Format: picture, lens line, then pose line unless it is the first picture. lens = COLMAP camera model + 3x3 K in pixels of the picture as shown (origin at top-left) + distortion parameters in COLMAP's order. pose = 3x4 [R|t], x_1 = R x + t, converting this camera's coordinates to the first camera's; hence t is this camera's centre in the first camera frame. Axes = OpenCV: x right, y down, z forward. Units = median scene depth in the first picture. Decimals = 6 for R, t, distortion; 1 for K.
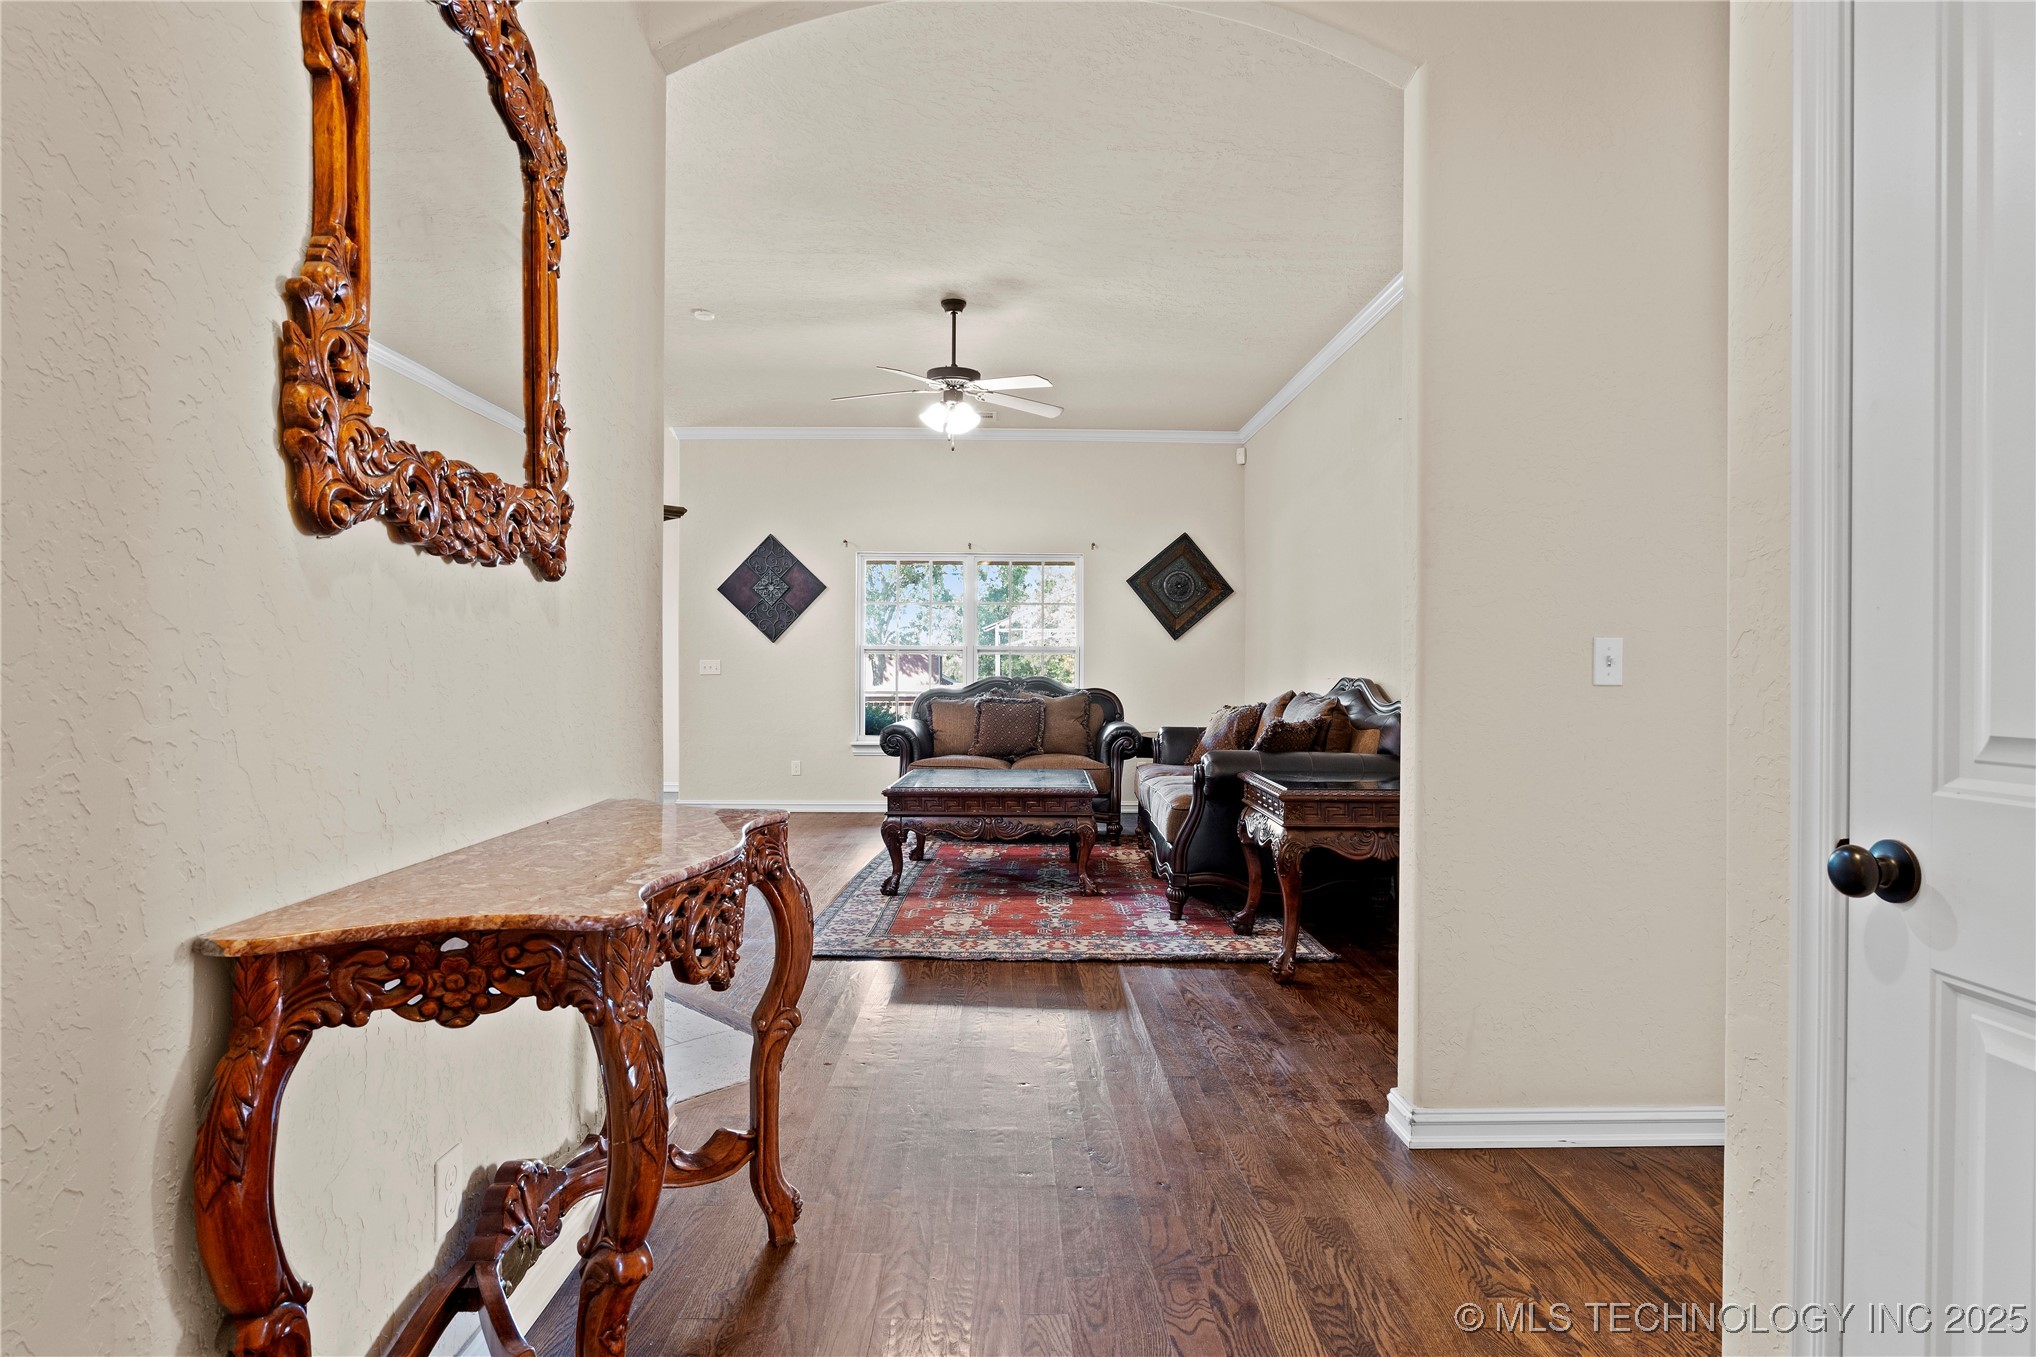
lens RADIAL K [[1077.8, 0, 1023.6], [0, 1077.8, 676.7], [0, 0, 1]] dist [-0.026915, 0.017989]
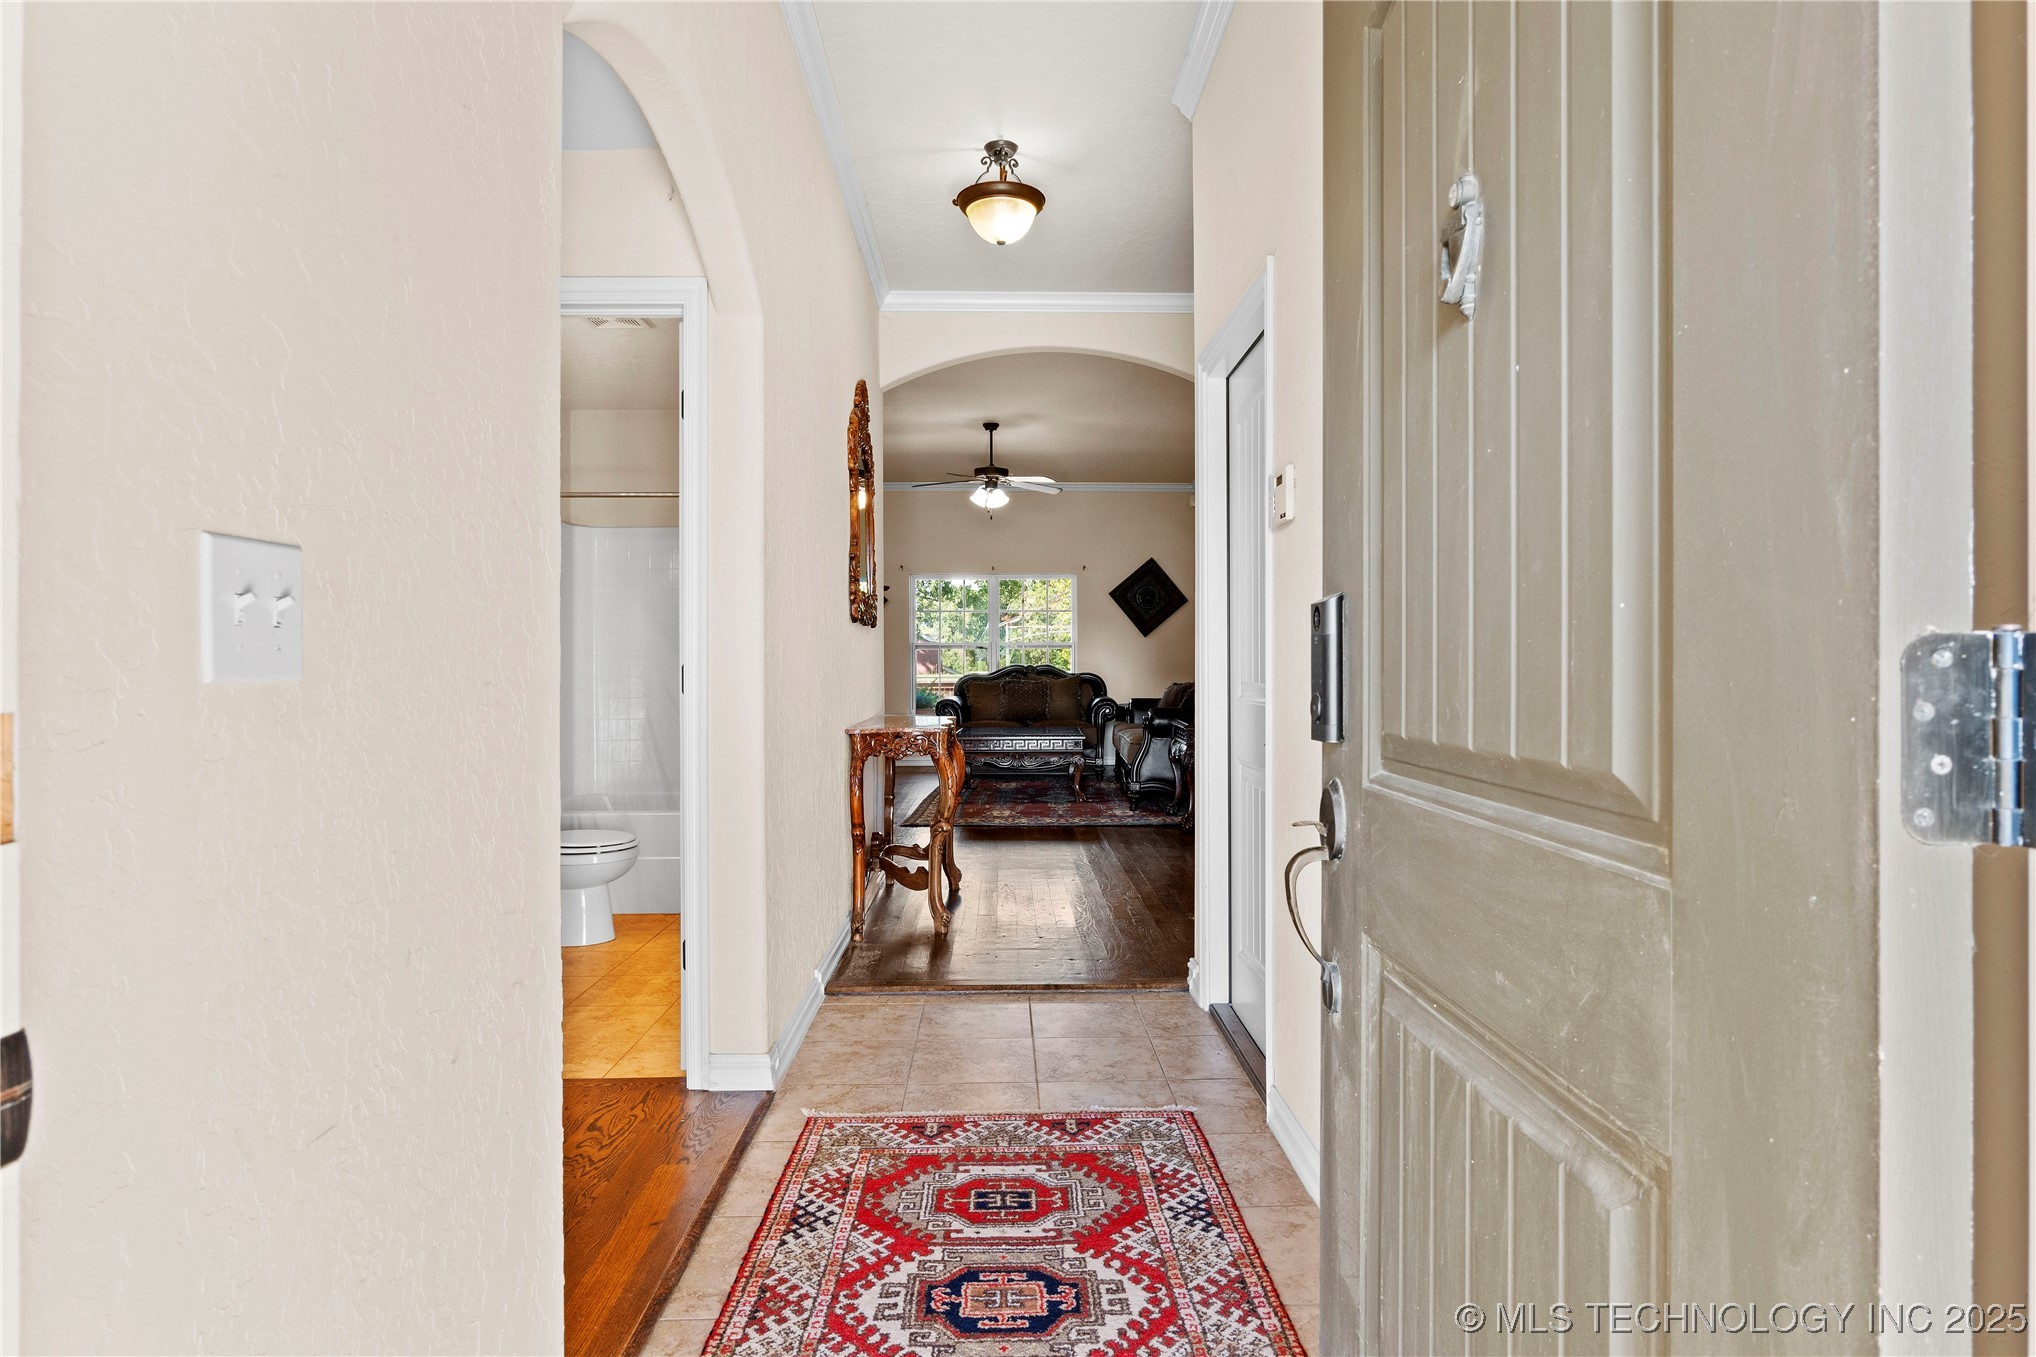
lens RADIAL K [[1077.8, 0, 1023.6], [0, 1077.8, 676.7], [0, 0, 1]] dist [-0.026915, 0.017989]
pose [[0.999955, -0.008970, 0.003128, -0.024969], [0.008938, 0.999910, 0.010016, 0.001933], [-0.003217, -0.009988, 0.999945, -0.541828]]
